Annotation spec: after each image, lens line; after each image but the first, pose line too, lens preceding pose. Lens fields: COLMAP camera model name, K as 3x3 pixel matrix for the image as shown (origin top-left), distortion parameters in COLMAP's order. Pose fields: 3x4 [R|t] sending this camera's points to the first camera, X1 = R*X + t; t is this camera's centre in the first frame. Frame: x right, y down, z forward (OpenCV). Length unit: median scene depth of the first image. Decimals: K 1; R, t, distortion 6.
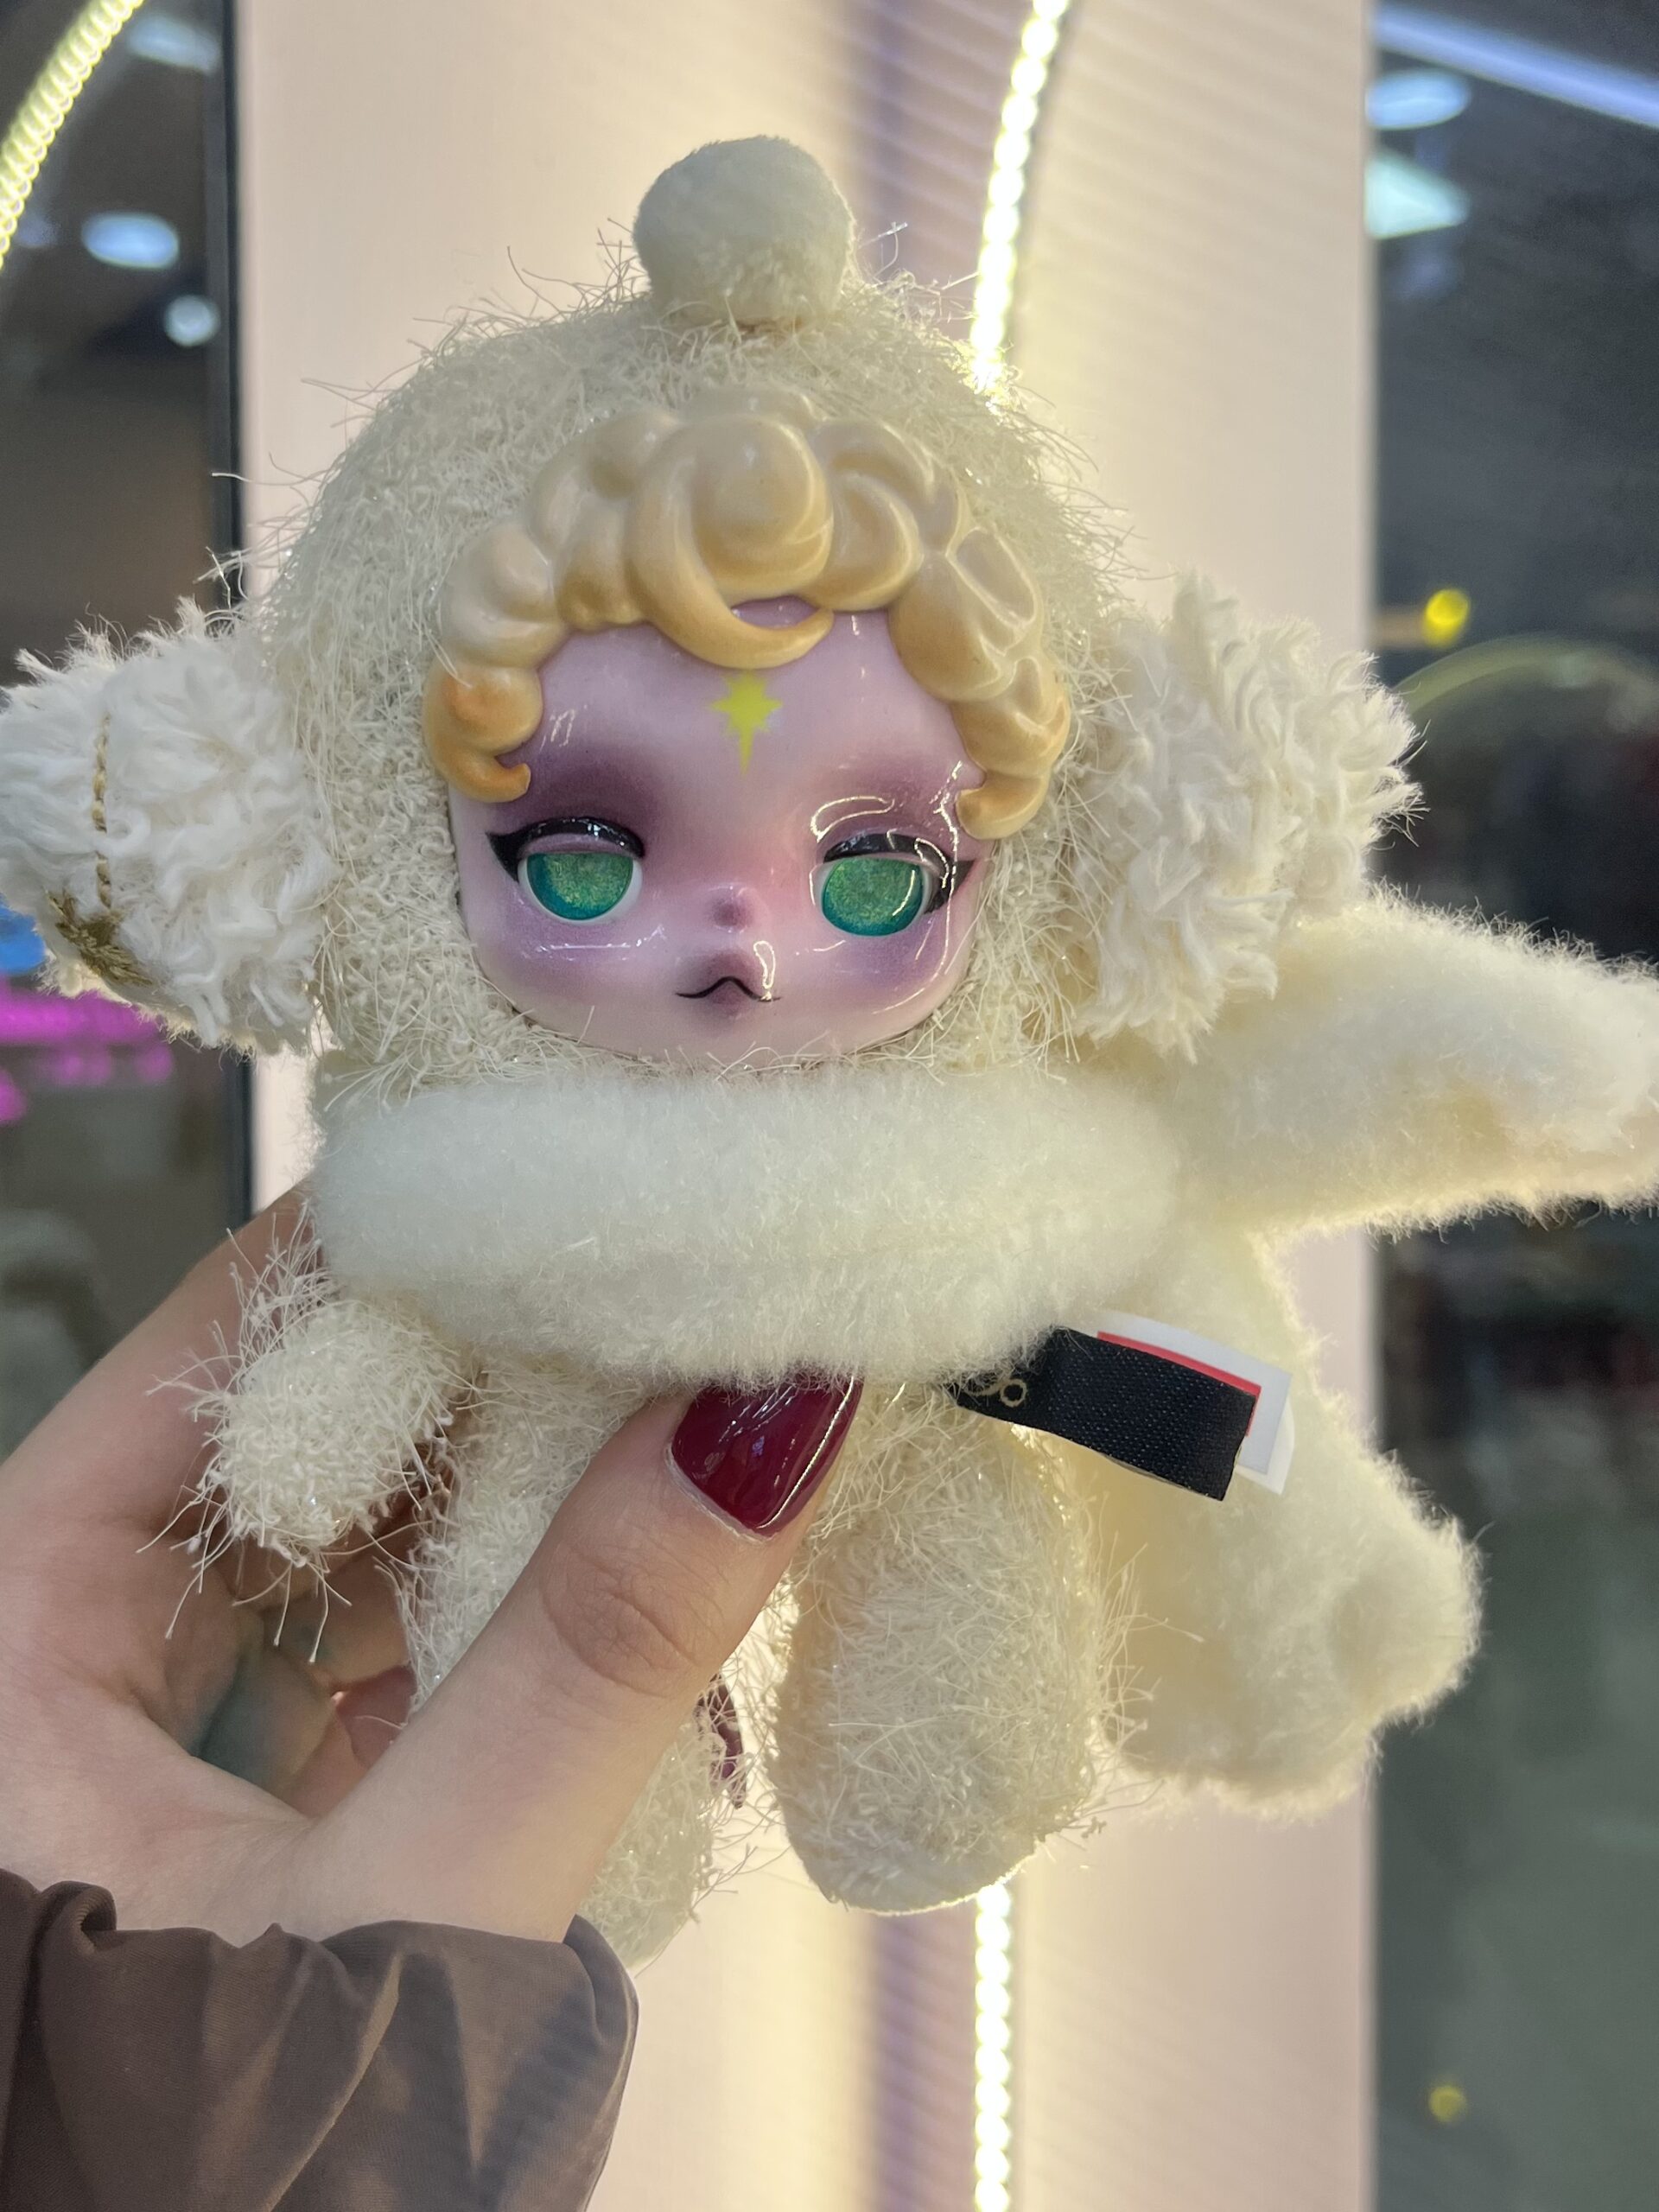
lens RADIAL K [[1665.7, 0, 831.1], [0, 1665.7, 1093.6], [0, 0, 1]] dist [-0.004943, 0.012412]
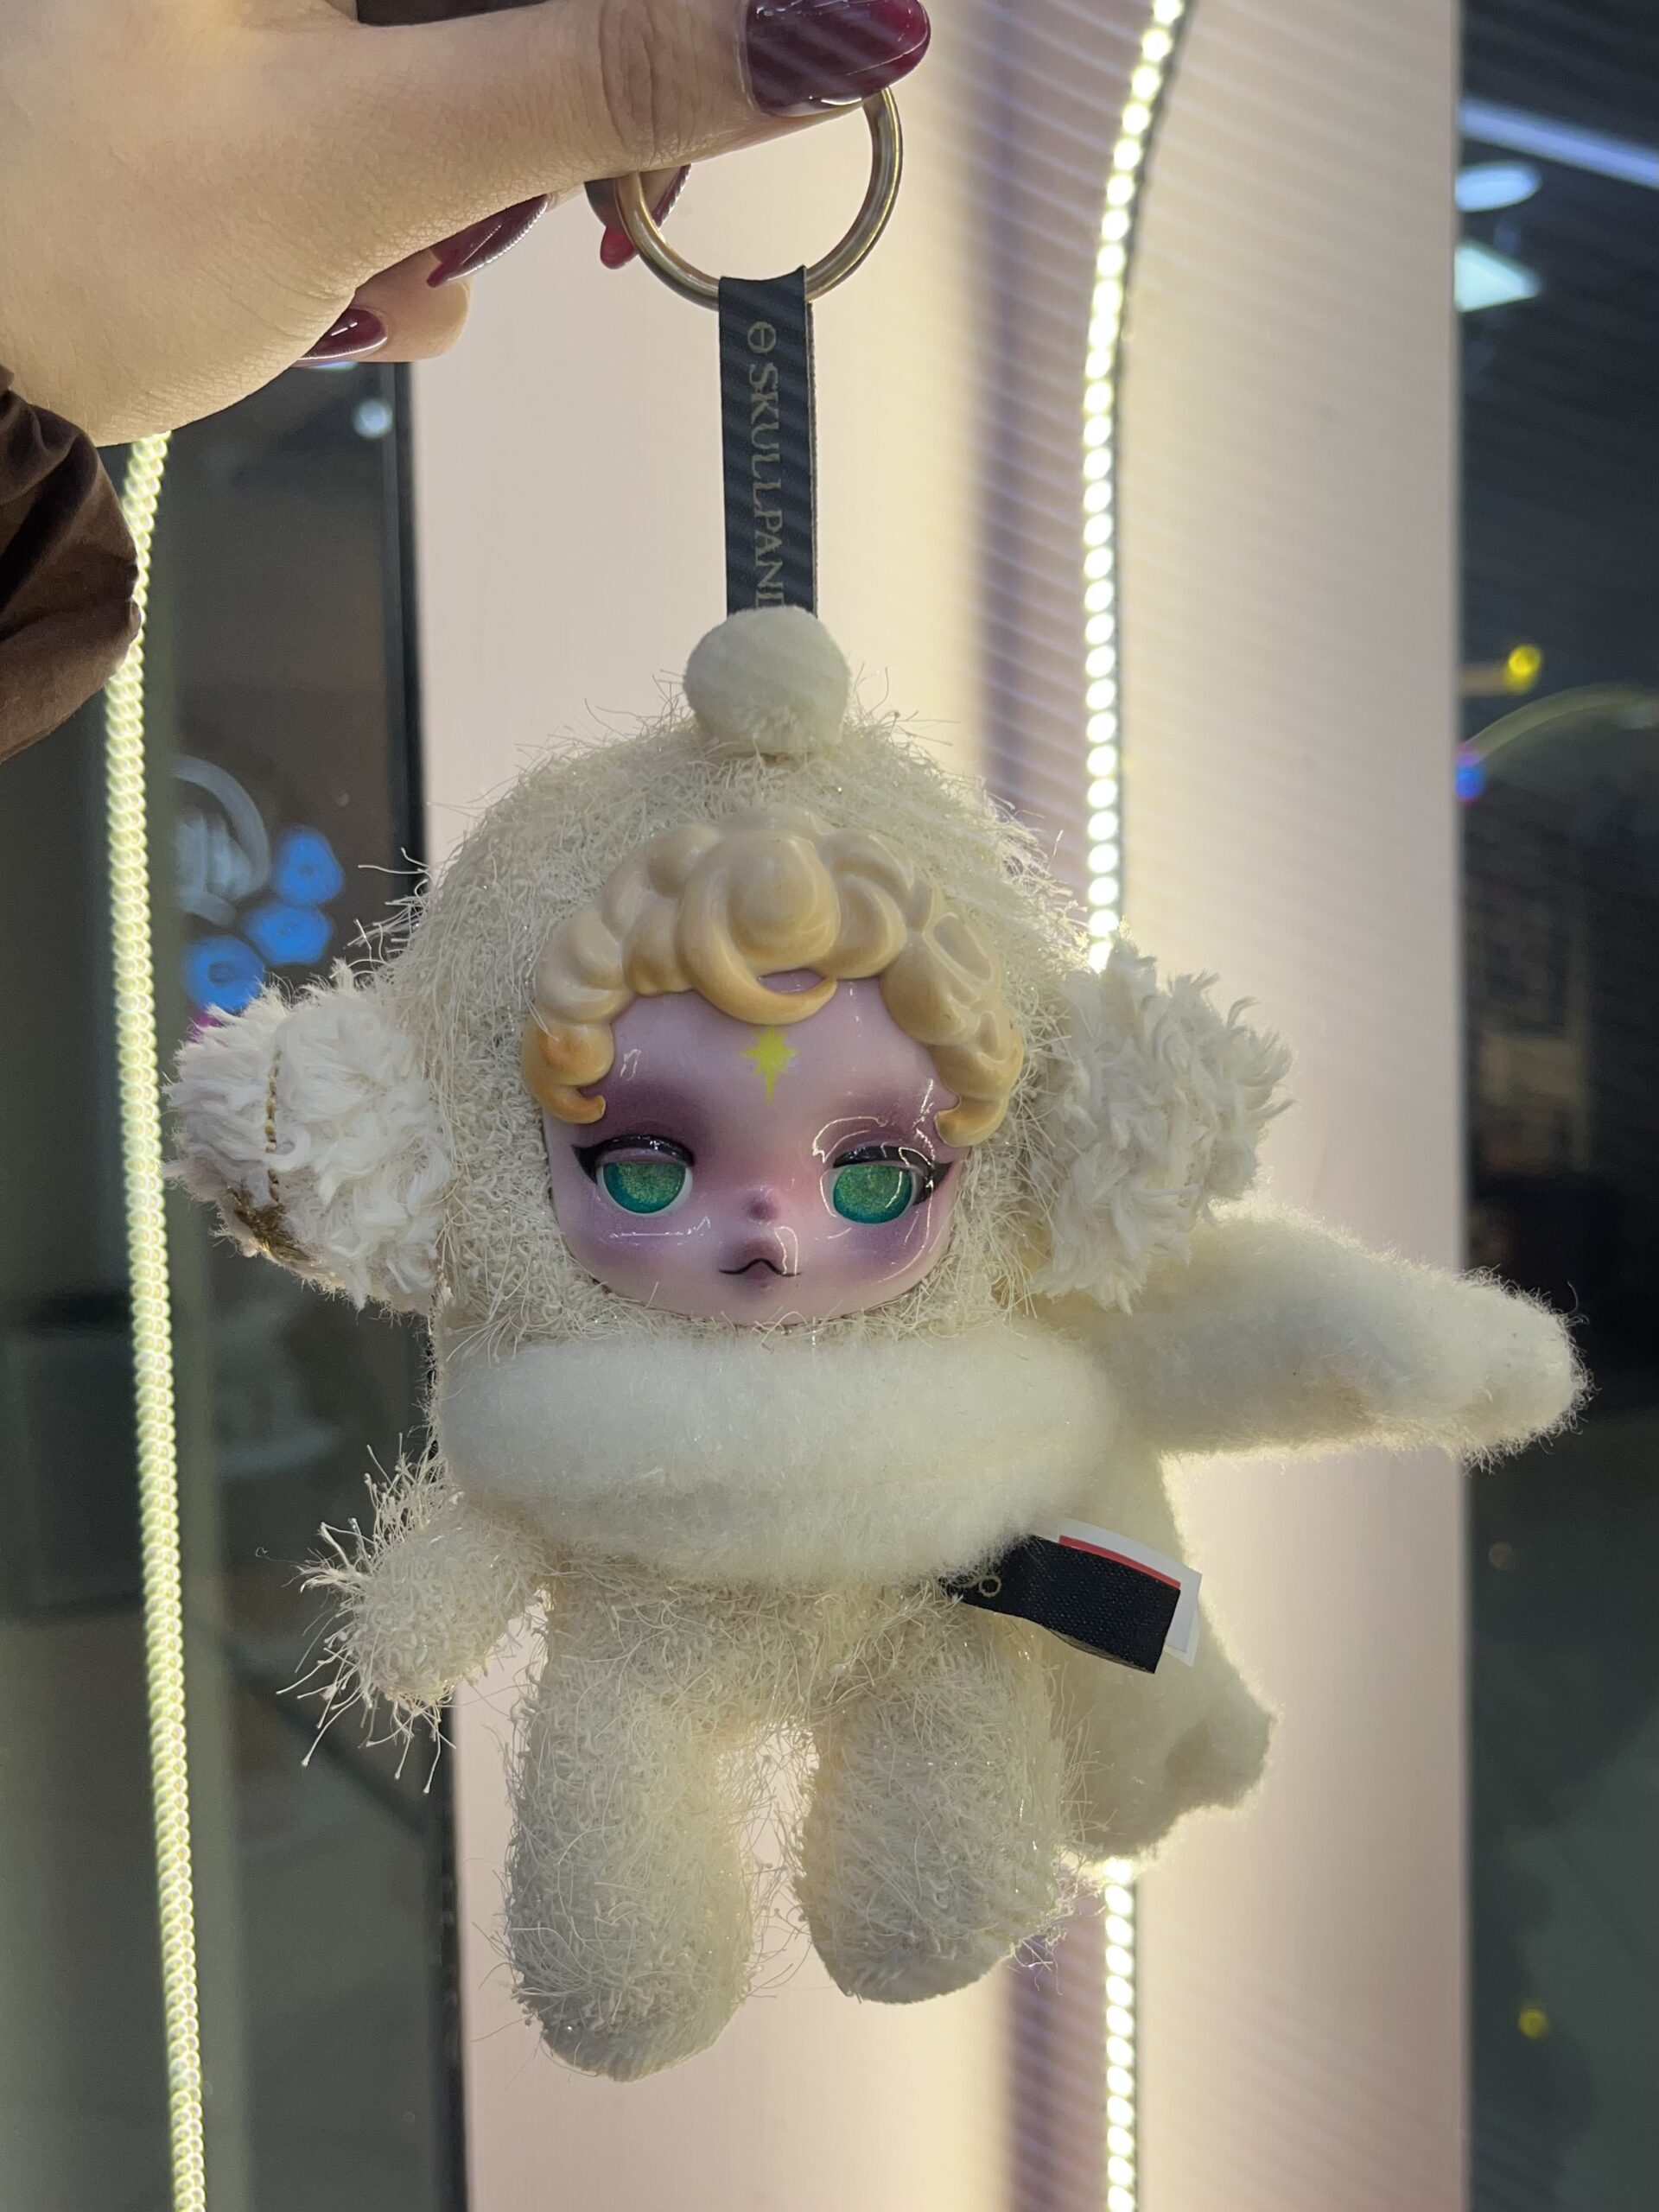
lens RADIAL K [[1665.7, 0, 839.3], [0, 1665.7, 1121.8], [0, 0, 1]] dist [-0.004943, 0.012412]
pose [[0.999481, -0.013279, -0.029360, 0.038038], [0.011824, 0.998718, -0.049210, -0.109693], [0.029976, 0.048837, 0.998357, -0.281889]]
